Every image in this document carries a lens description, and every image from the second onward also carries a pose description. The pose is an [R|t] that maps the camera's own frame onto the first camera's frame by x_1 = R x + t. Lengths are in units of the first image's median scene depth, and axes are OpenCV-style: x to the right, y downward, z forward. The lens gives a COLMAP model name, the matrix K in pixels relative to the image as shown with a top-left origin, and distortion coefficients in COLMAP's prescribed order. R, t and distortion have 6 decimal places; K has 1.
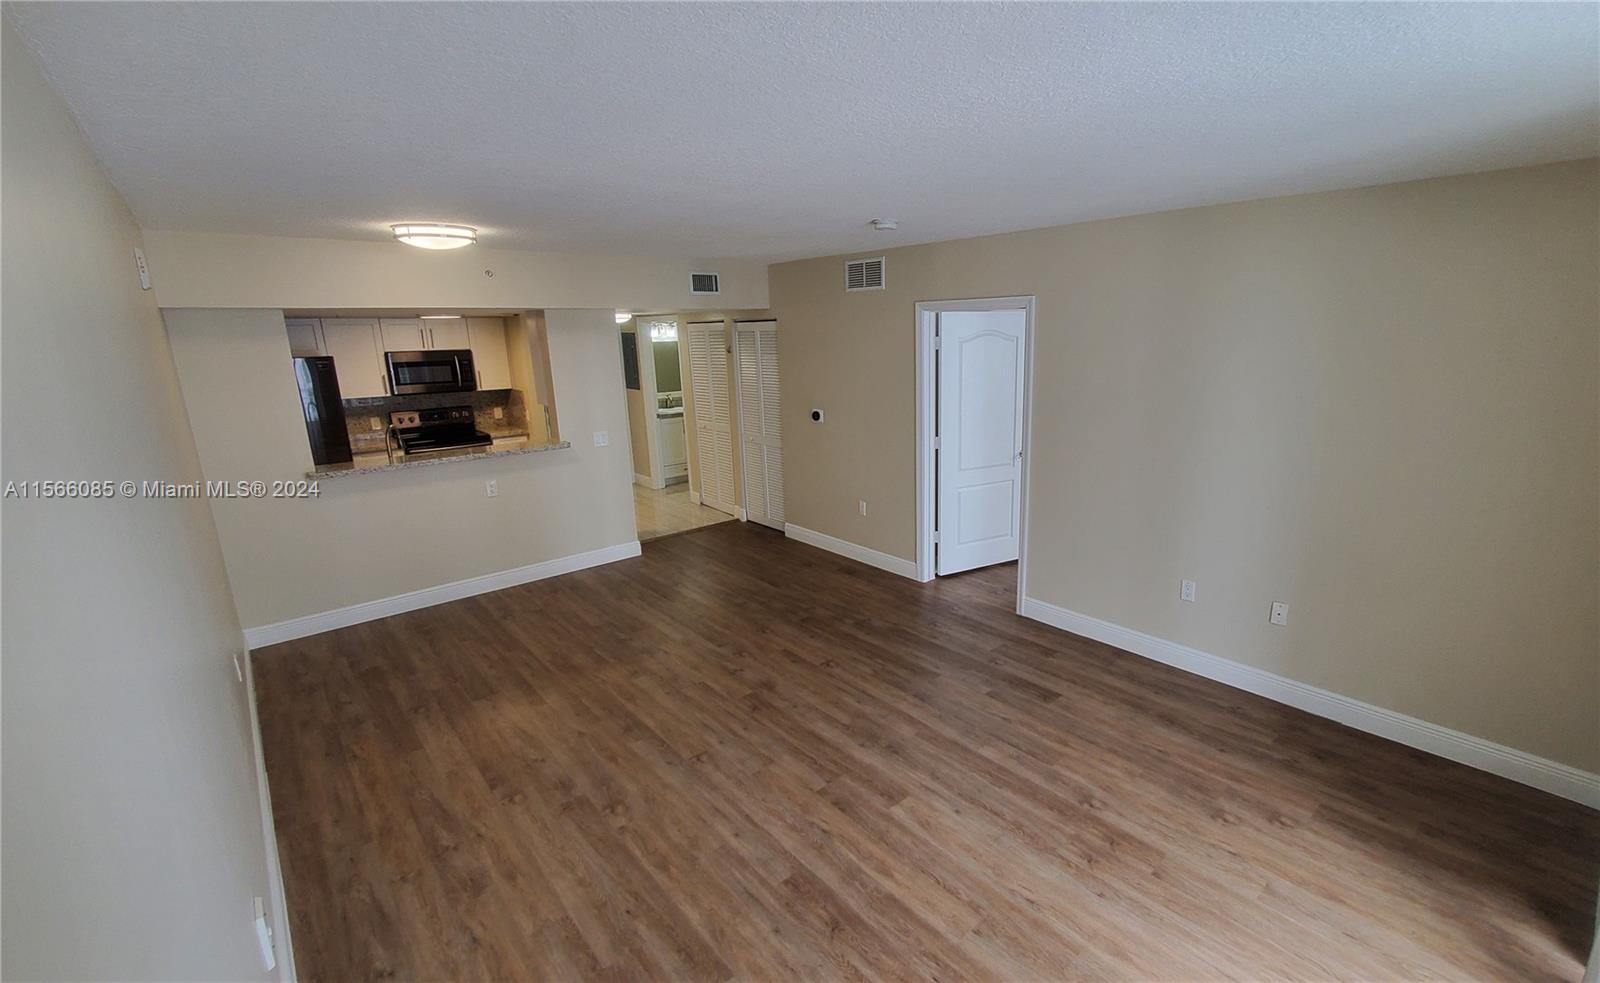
lens RADIAL K [[694.9, 0, 858.6], [0, 694.9, 492.0], [0, 0, 1]] dist [0.000653, -0.000060]
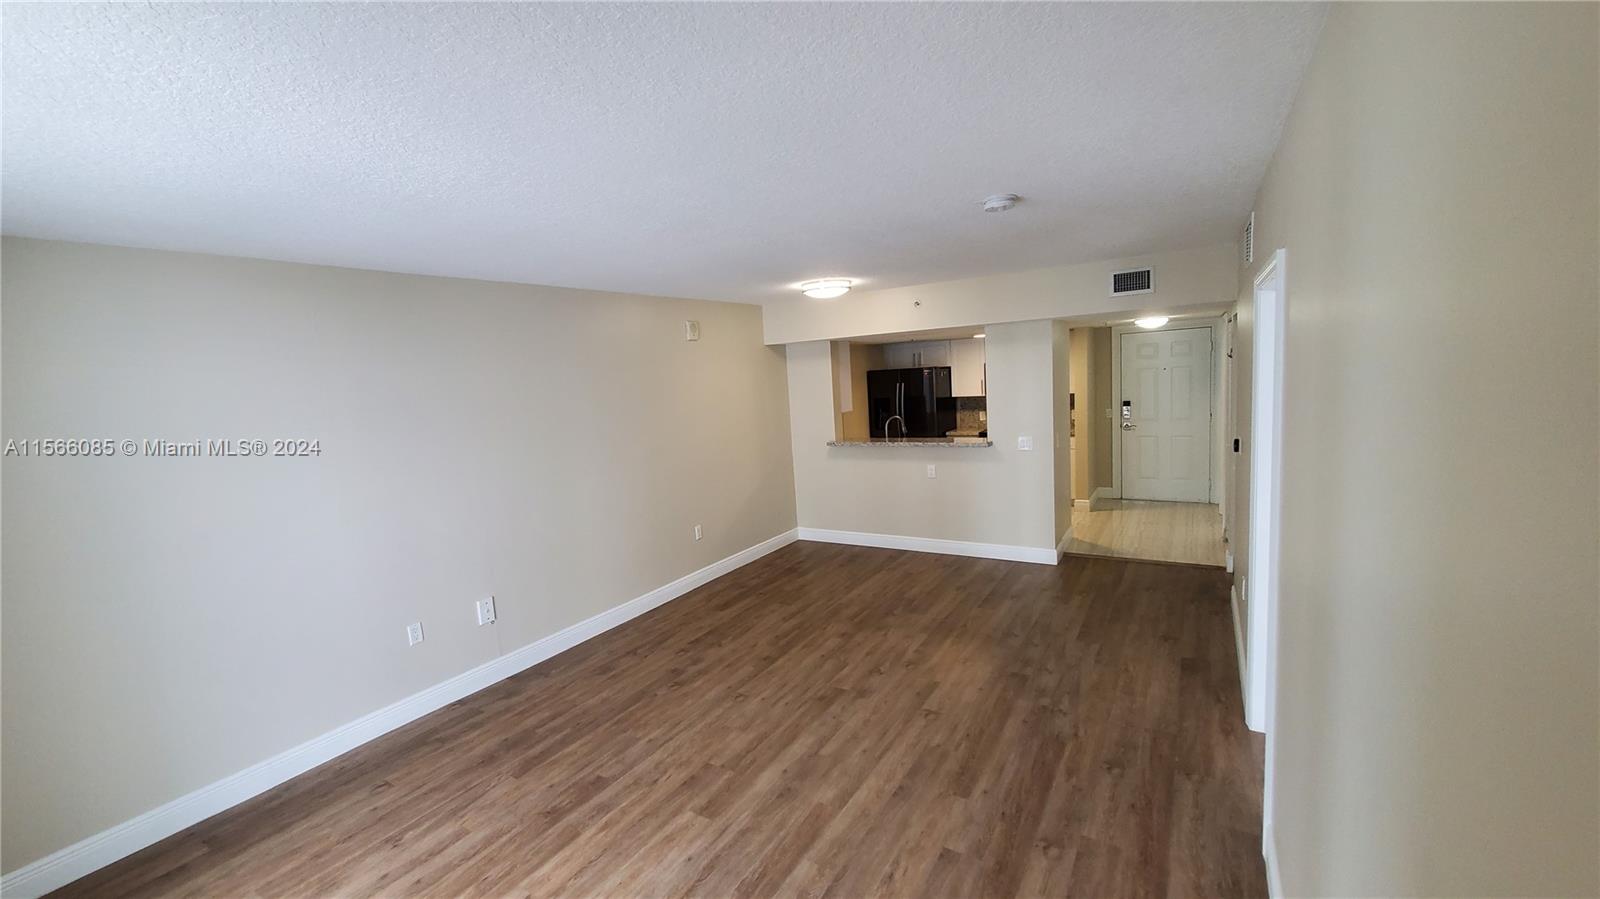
lens RADIAL K [[632.4, 0, 800.0], [0, 632.4, 449.5], [0, 0, 1]] dist [0.001041, -0.005023]
pose [[0.272645, 0.118855, -0.954745, 0.676744], [-0.166562, 0.983187, 0.074831, -0.122538], [0.947587, 0.138622, 0.287858, 0.599672]]
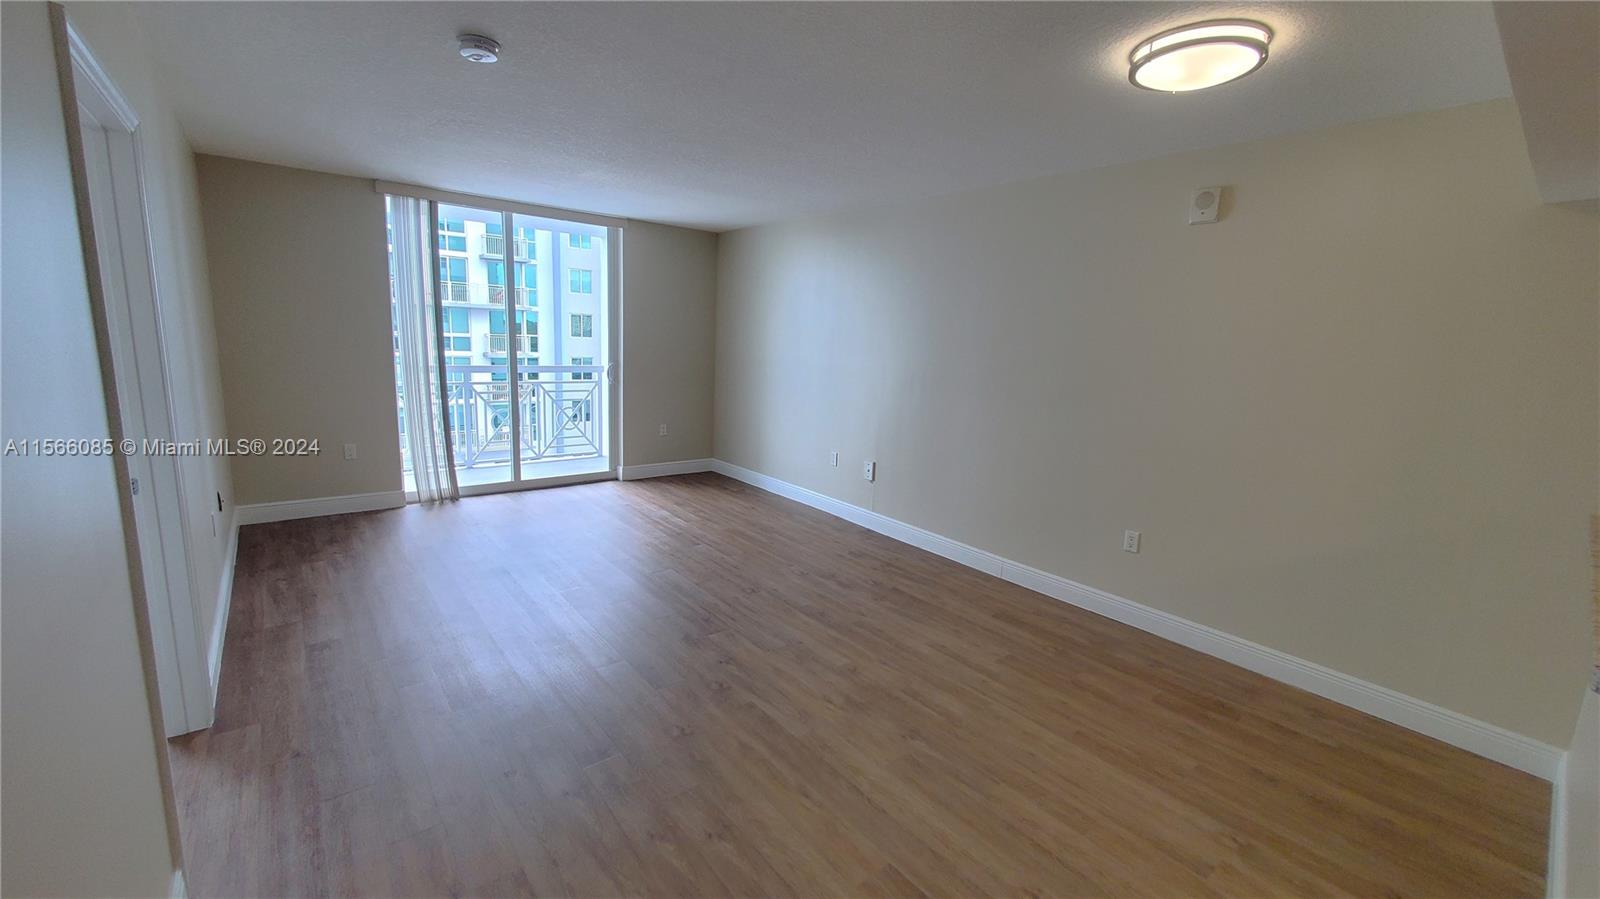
lens RADIAL K [[633.9, 0, 781.1], [0, 633.9, 447.1], [0, 0, 1]] dist [-0.000557, -0.000060]
pose [[-0.997441, -0.036790, 0.061298, -0.286246], [-0.009162, 0.916137, 0.400760, -0.274252], [-0.070901, 0.399173, -0.914130, 1.631776]]
